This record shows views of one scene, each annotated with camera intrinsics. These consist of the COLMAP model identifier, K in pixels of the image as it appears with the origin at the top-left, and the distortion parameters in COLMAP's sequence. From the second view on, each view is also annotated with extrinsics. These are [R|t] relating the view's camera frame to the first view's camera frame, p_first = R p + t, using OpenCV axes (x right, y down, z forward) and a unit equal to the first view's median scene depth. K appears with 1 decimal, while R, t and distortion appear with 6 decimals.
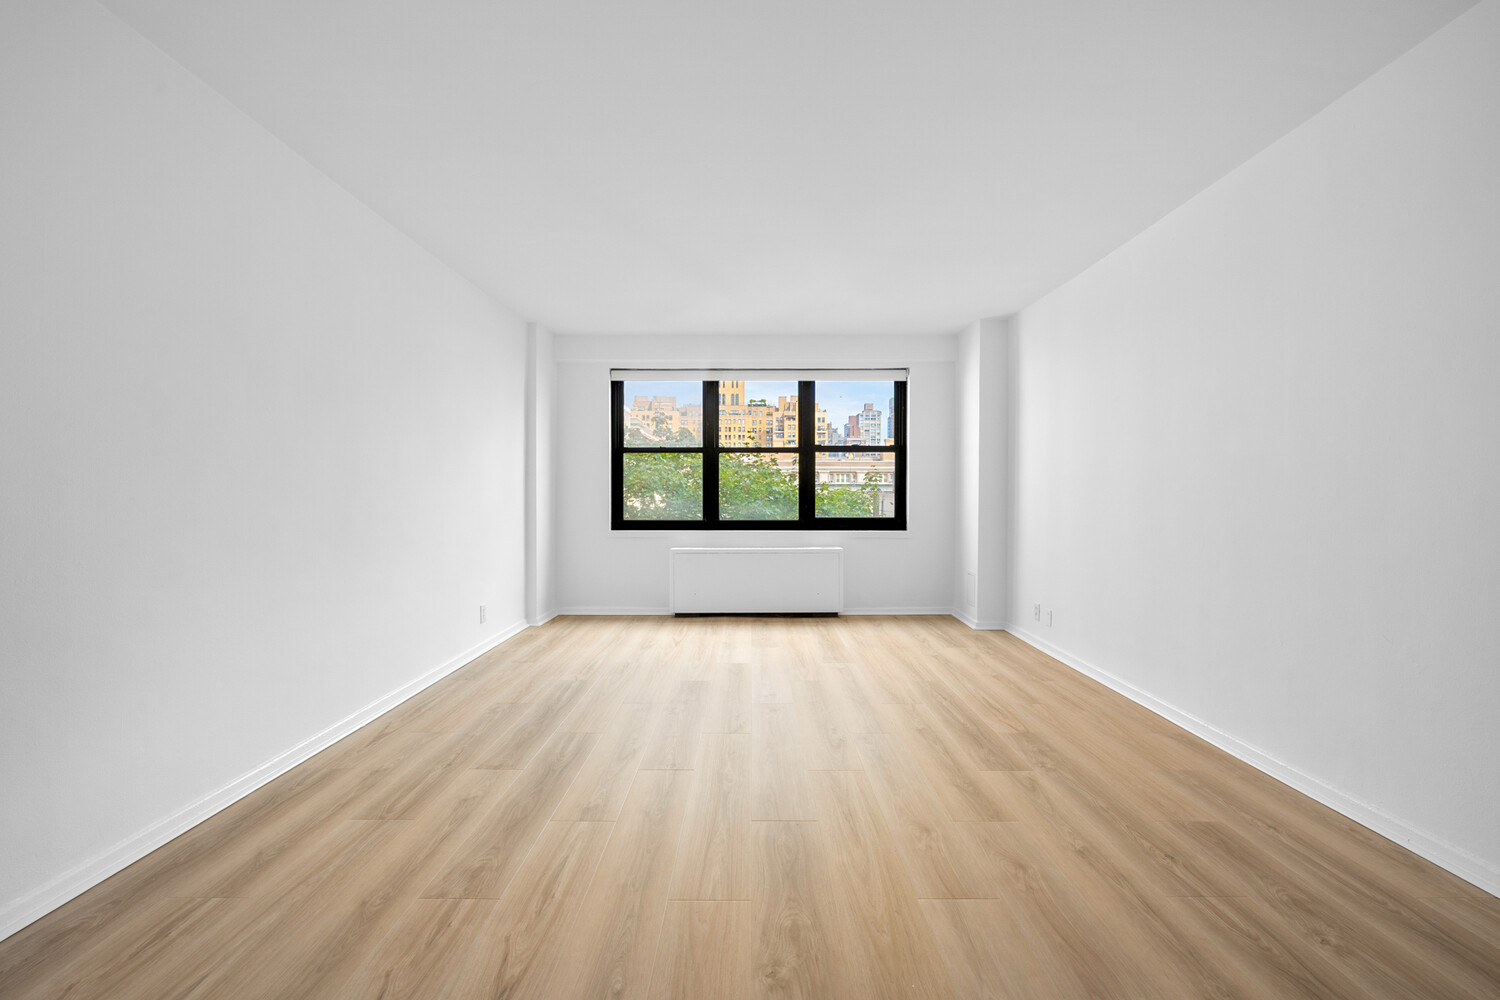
lens RADIAL K [[626.4, 0, 752.6], [0, 626.4, 497.3], [0, 0, 1]] dist [0.001980, 0.000241]
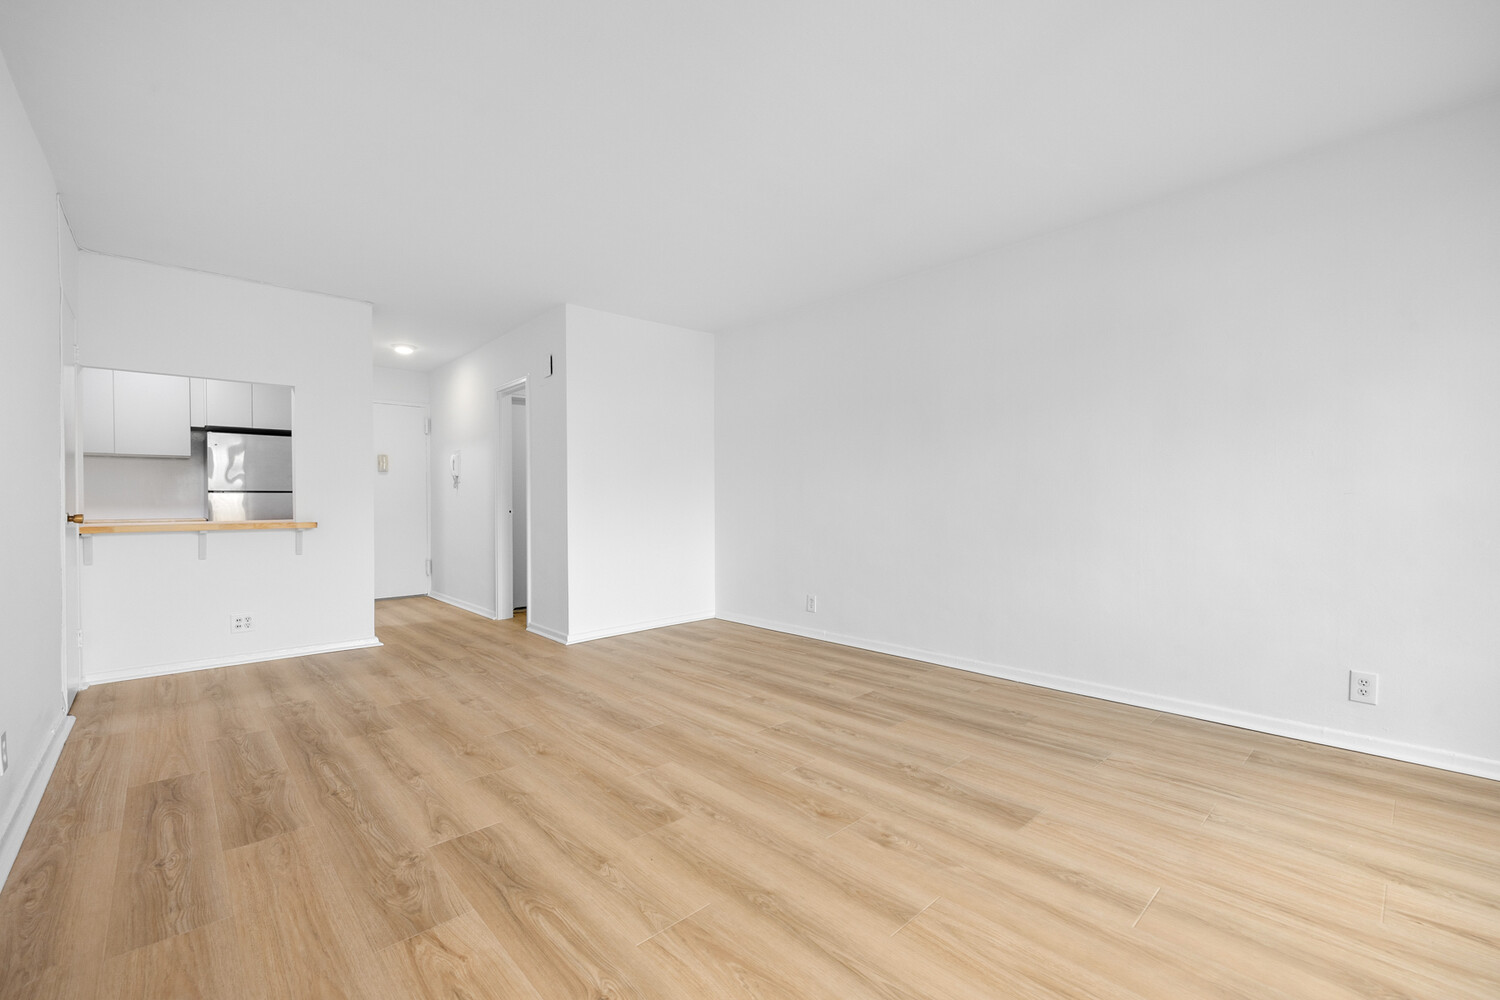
lens RADIAL K [[626.4, 0, 752.6], [0, 626.4, 497.3], [0, 0, 1]] dist [0.001980, 0.000241]
pose [[-0.731690, -0.002449, -0.681633, 0.635679], [-0.000284, 0.999995, -0.003289, 0.015351], [0.681637, -0.002213, -0.731687, 1.701426]]
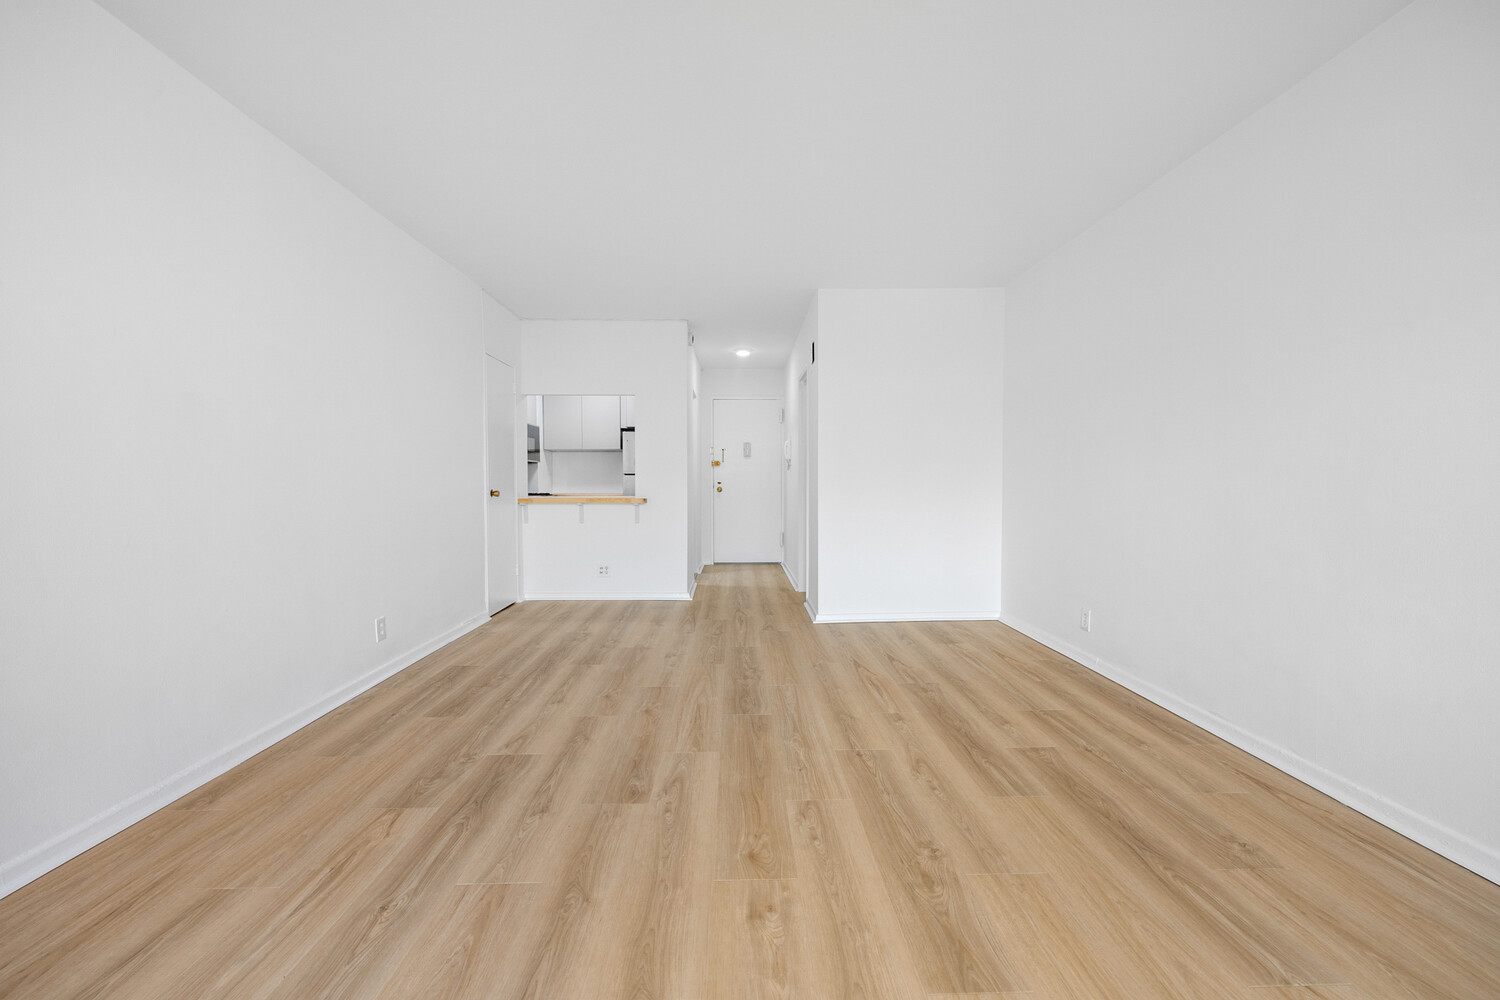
lens RADIAL K [[626.4, 0, 752.6], [0, 626.4, 497.3], [0, 0, 1]] dist [0.001980, 0.000241]
pose [[-0.999642, 0.000035, -0.026749, 0.059044], [-0.000816, 0.999494, 0.031812, 0.003535], [0.026736, 0.031823, -0.999136, 1.844573]]
